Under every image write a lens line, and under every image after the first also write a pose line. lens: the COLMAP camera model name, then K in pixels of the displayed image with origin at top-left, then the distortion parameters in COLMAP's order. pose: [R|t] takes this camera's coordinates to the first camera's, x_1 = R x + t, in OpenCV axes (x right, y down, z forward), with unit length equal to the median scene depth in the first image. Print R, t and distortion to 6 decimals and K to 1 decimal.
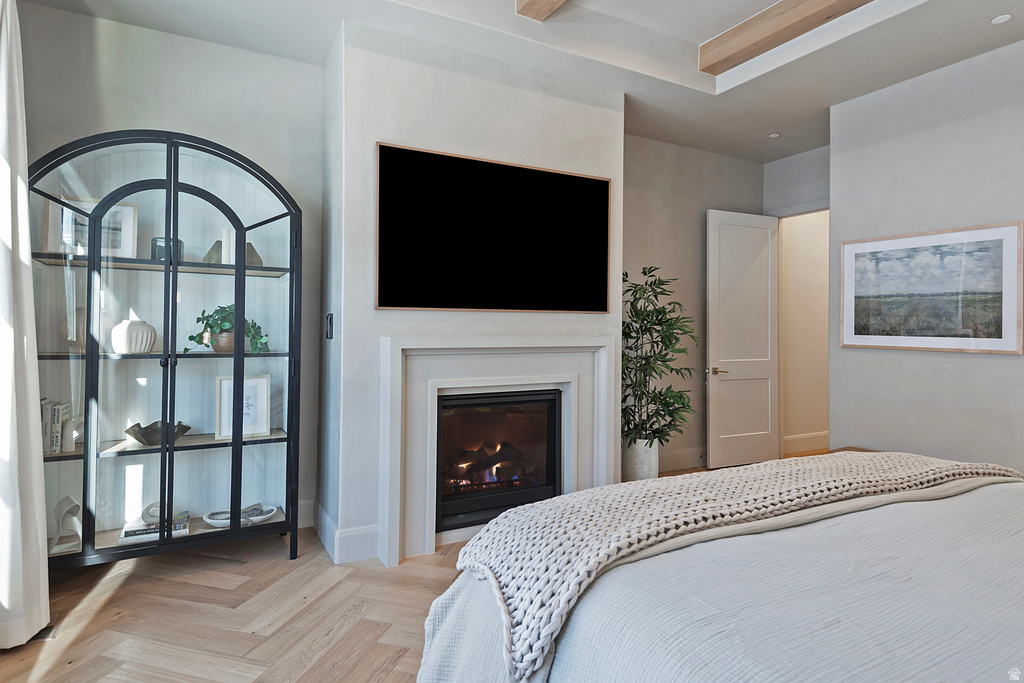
lens RADIAL K [[590.1, 0, 512.0], [0, 590.1, 341.5], [0, 0, 1]] dist [-0.003694, -0.000466]
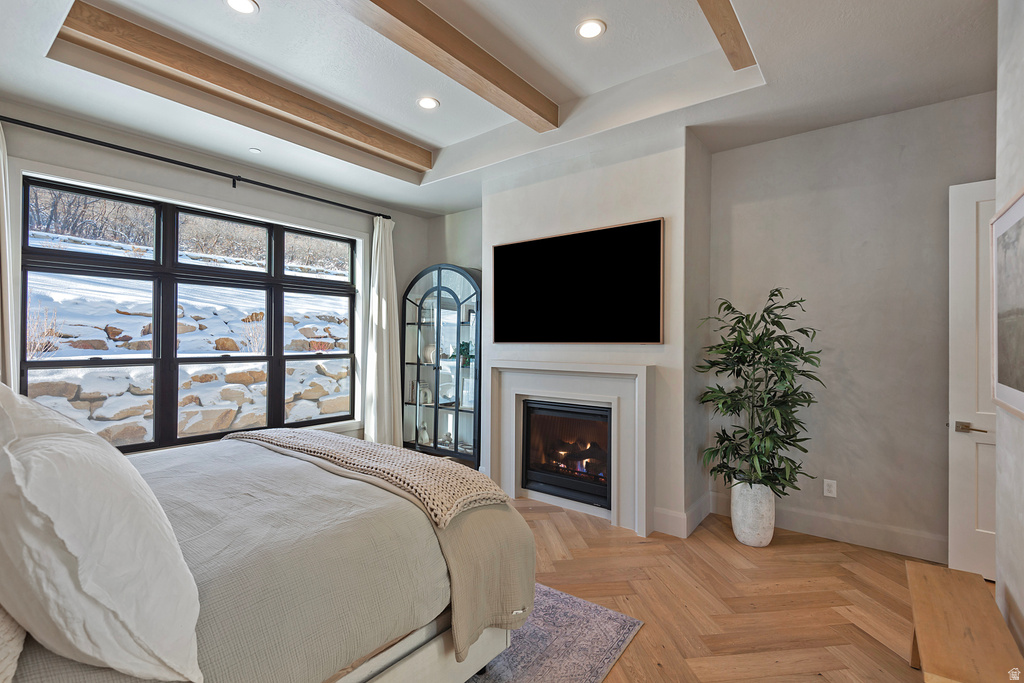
lens RADIAL K [[472.3, 0, 512.0], [0, 472.3, 341.5], [0, 0, 1]] dist [0.003902, 0.000579]
pose [[0.355409, 0.003157, -0.934705, 0.915339], [-0.015670, 0.999874, -0.002581, -0.048714], [0.934579, 0.015564, 0.355414, 0.483637]]
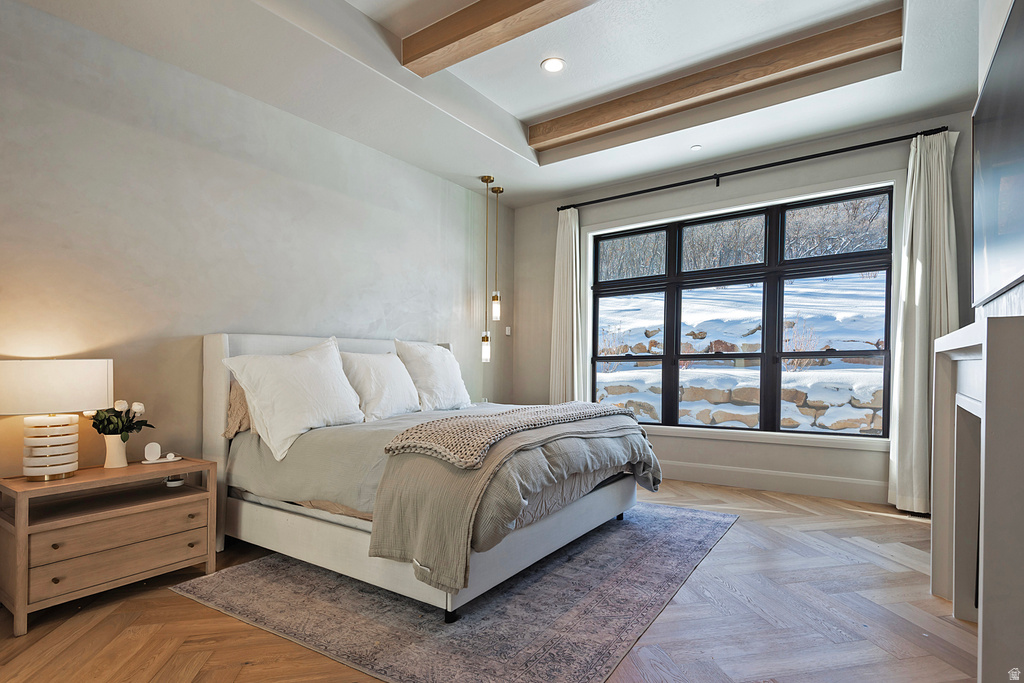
lens RADIAL K [[523.0, 0, 514.6], [0, 523.0, 365.7], [0, 0, 1]] dist [-0.001283, -0.000182]
pose [[-0.916373, 0.005811, -0.400283, 0.591981], [0.004399, 0.999980, 0.004446, 0.017326], [0.400301, 0.002313, -0.916381, 1.212982]]
